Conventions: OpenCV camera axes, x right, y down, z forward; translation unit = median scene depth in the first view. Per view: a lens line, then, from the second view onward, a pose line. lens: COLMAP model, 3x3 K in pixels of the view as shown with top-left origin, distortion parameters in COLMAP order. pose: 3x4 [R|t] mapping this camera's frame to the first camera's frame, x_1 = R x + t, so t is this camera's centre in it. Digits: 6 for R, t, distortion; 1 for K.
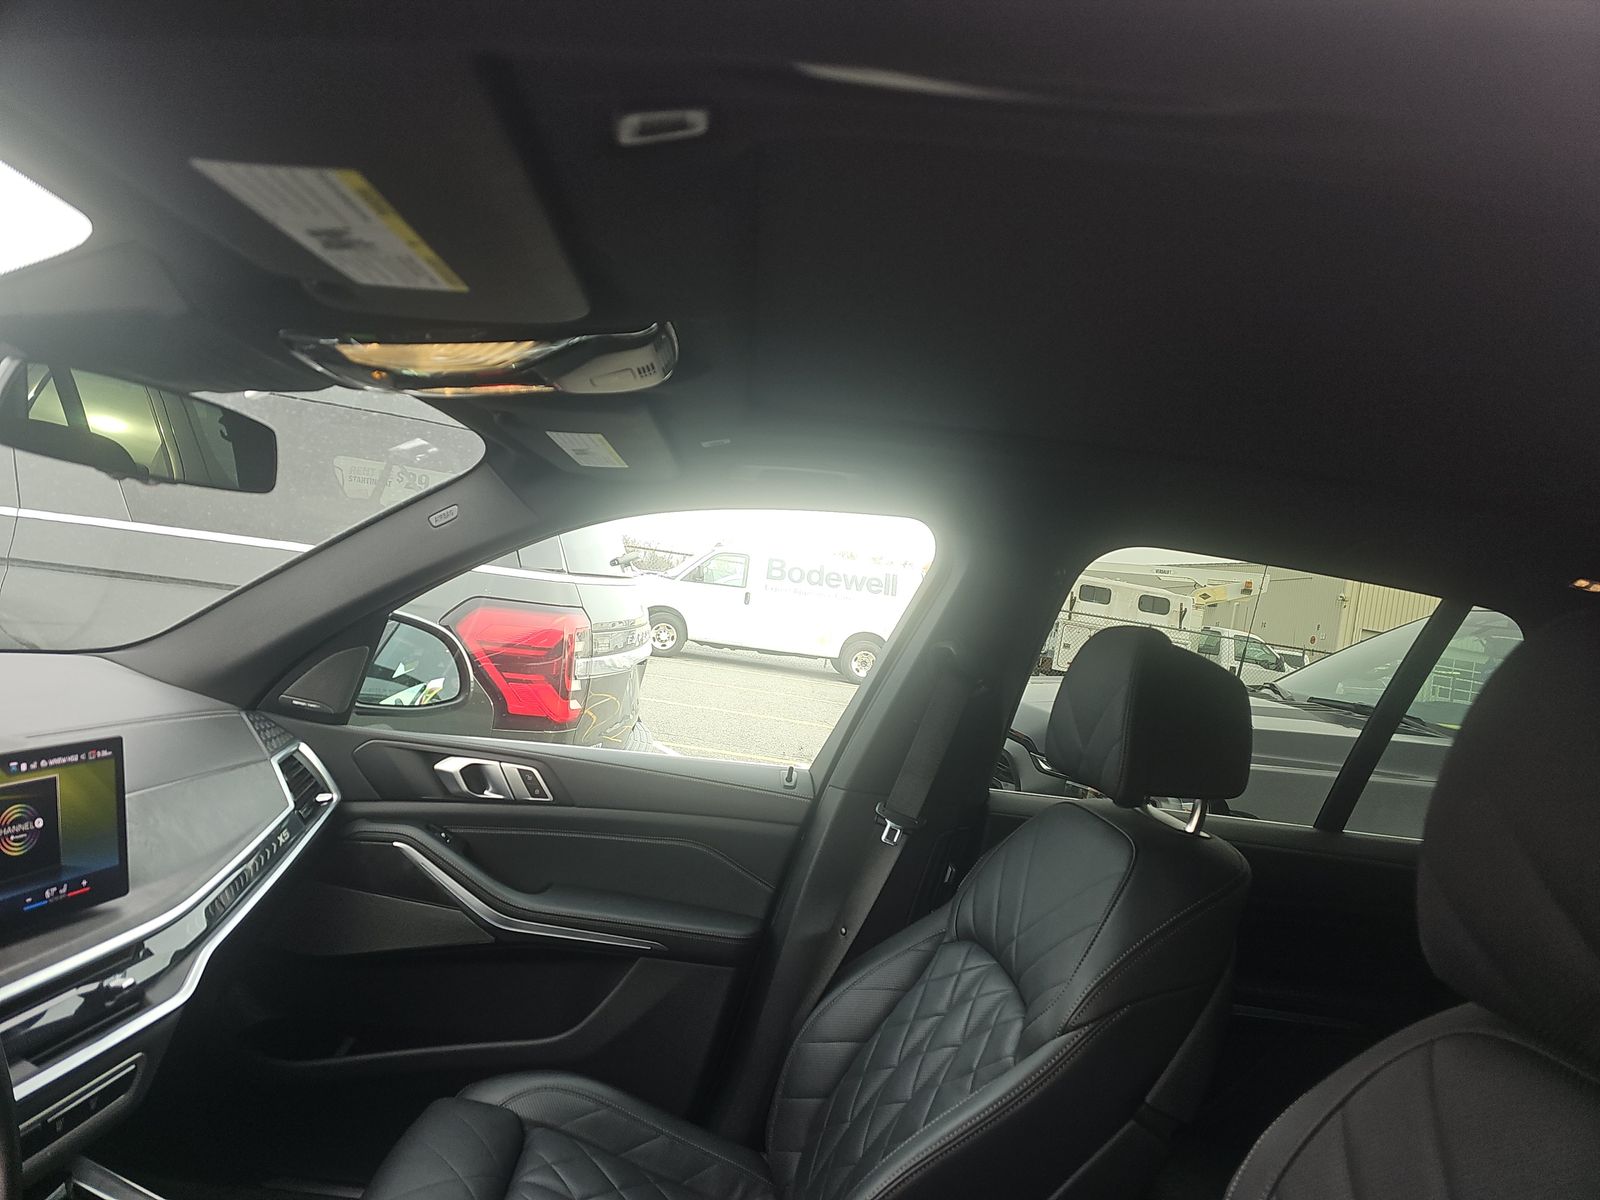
lens RADIAL K [[1016.0, 0, 802.5], [0, 1016.0, 612.5], [0, 0, 1]] dist [0.063551, -0.053765]
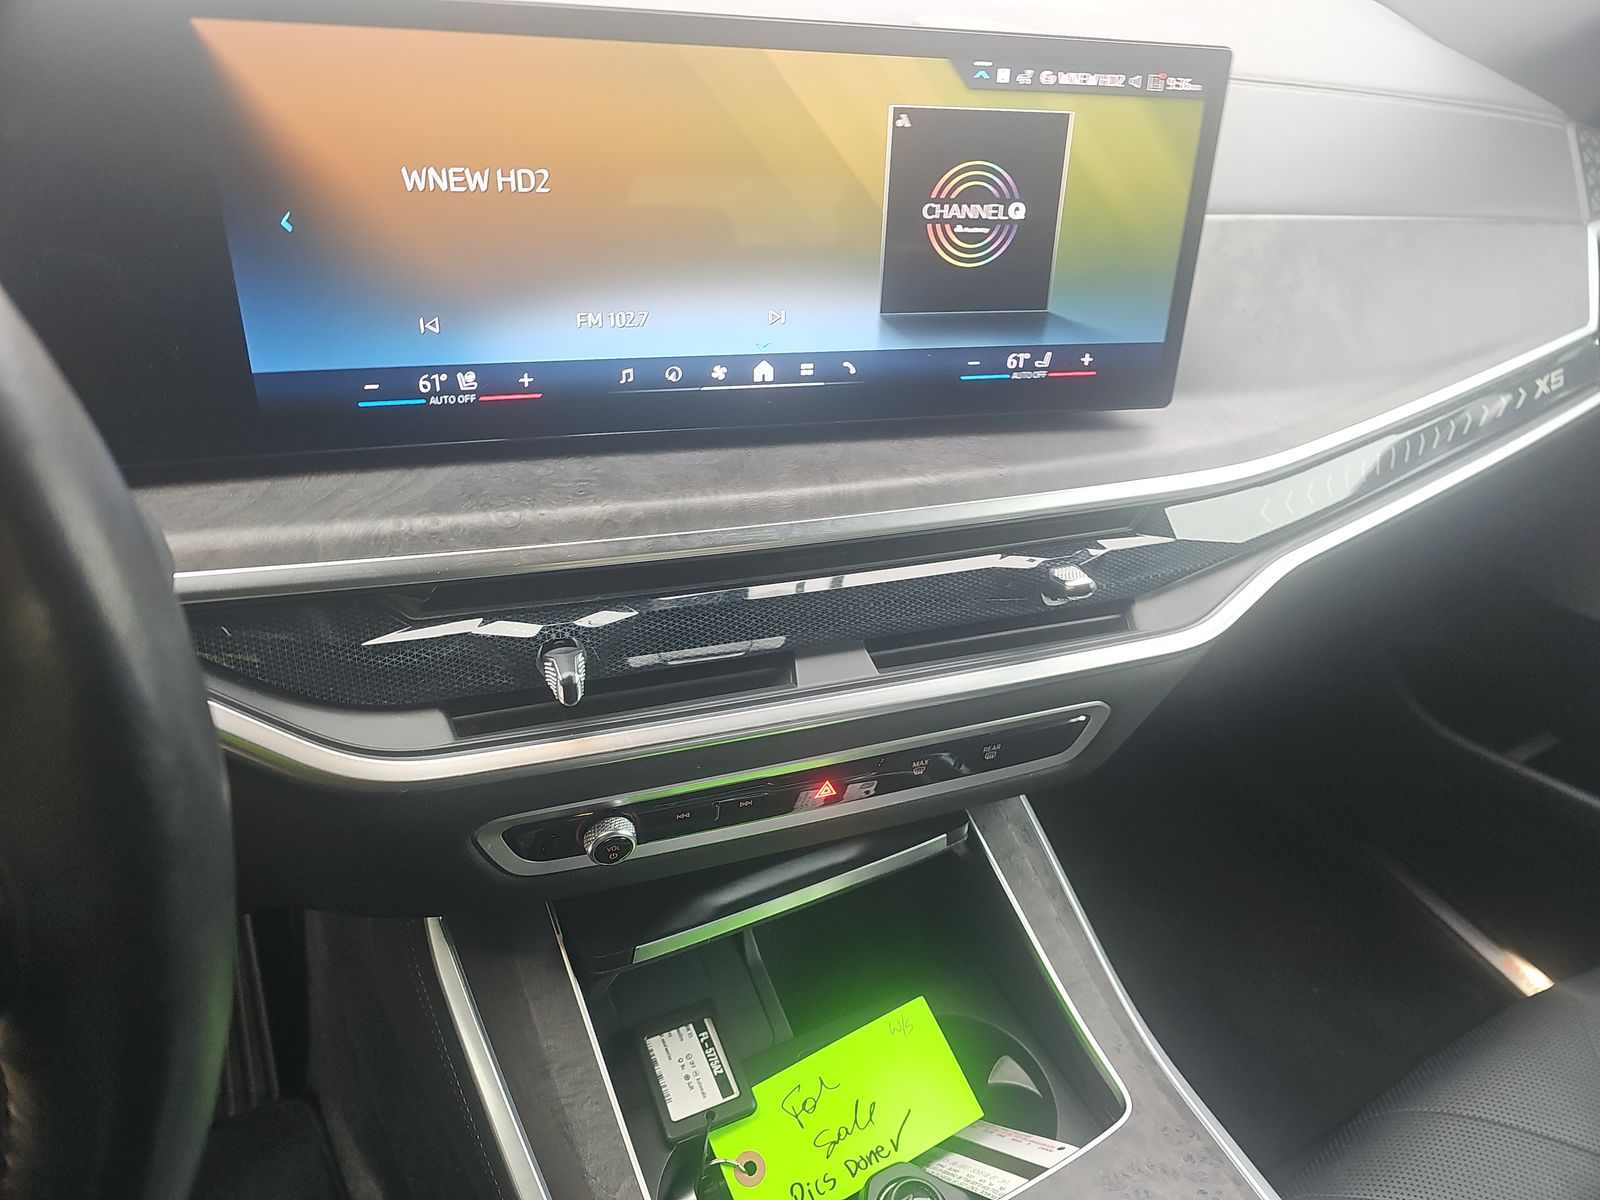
lens RADIAL K [[1054.7, 0, 800.0], [0, 1054.7, 600.0], [0, 0, 1]] dist [0.024479, -0.048371]
pose [[0.420823, 0.437975, -0.794409, -0.193191], [-0.050277, 0.885641, 0.461640, 0.088764], [0.905749, -0.154328, 0.394718, 0.430546]]
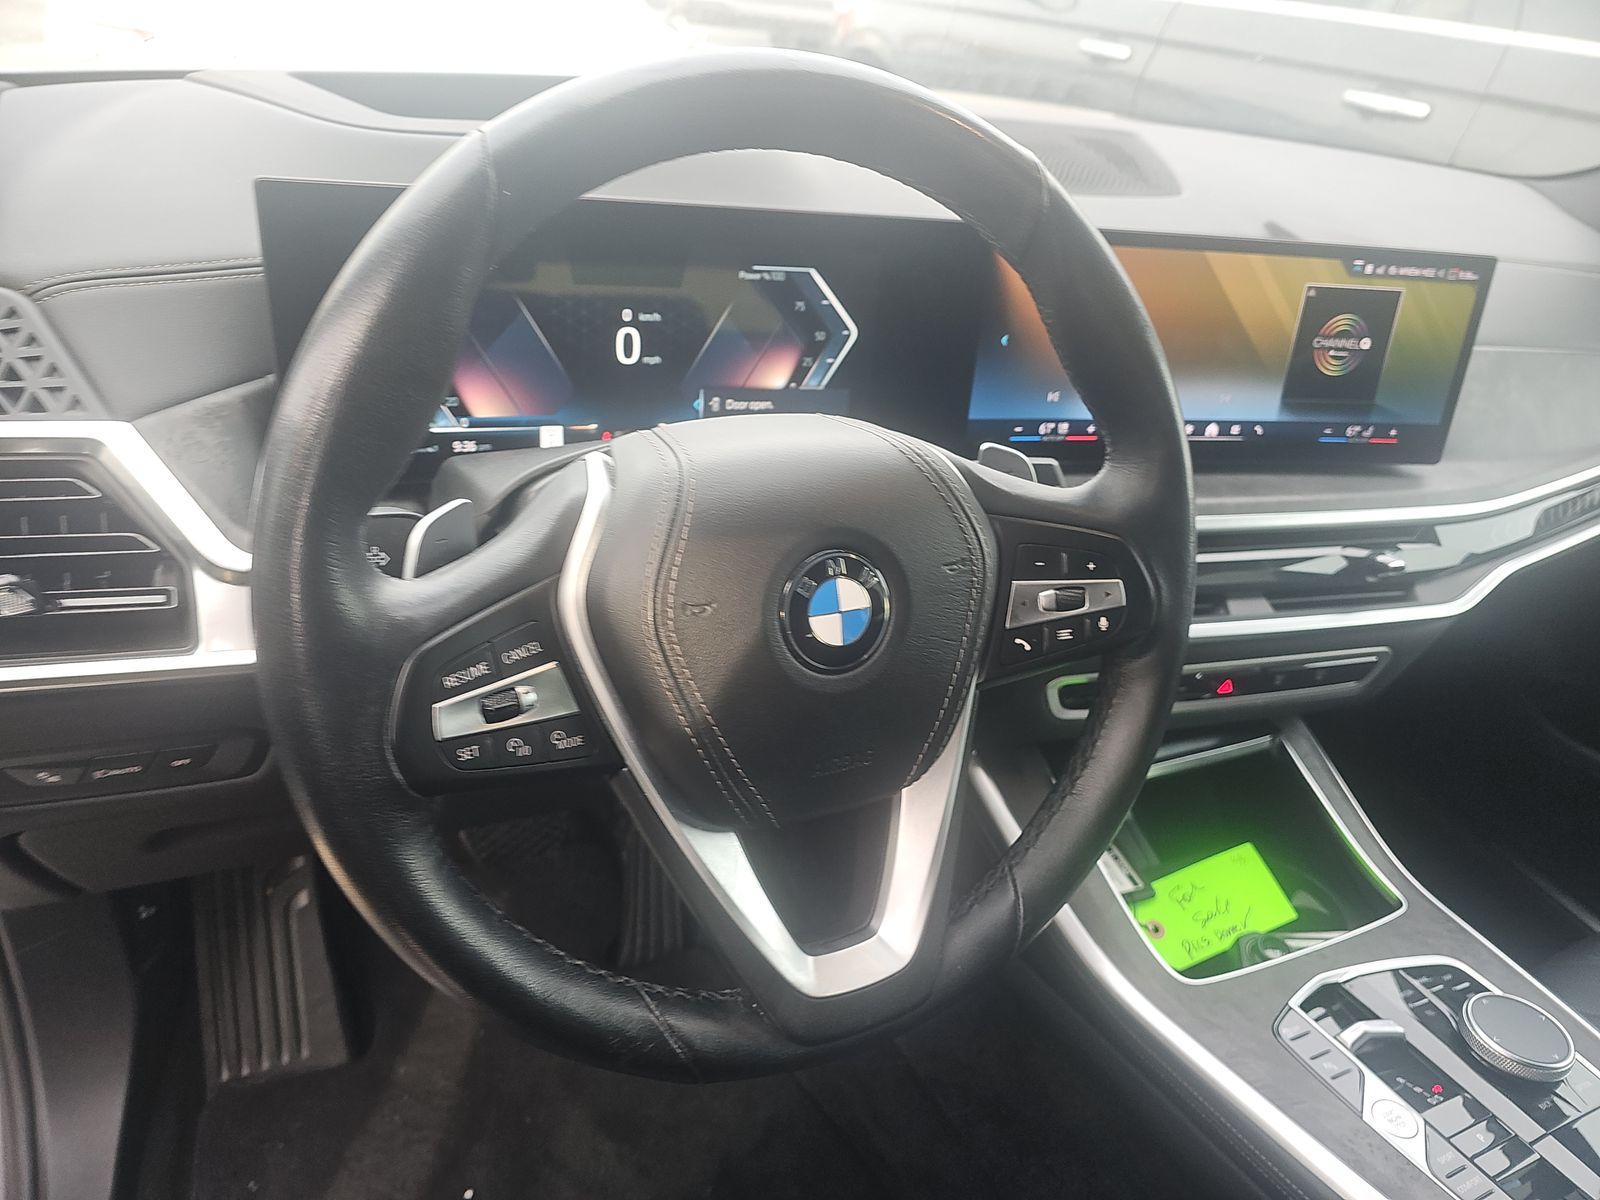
lens RADIAL K [[1054.7, 0, 800.0], [0, 1054.7, 600.0], [0, 0, 1]] dist [0.024479, -0.048371]
pose [[0.357942, 0.412833, -0.837524, -0.070079], [-0.078392, 0.907073, 0.413611, 0.047733], [0.930447, -0.082394, 0.357042, 0.167343]]
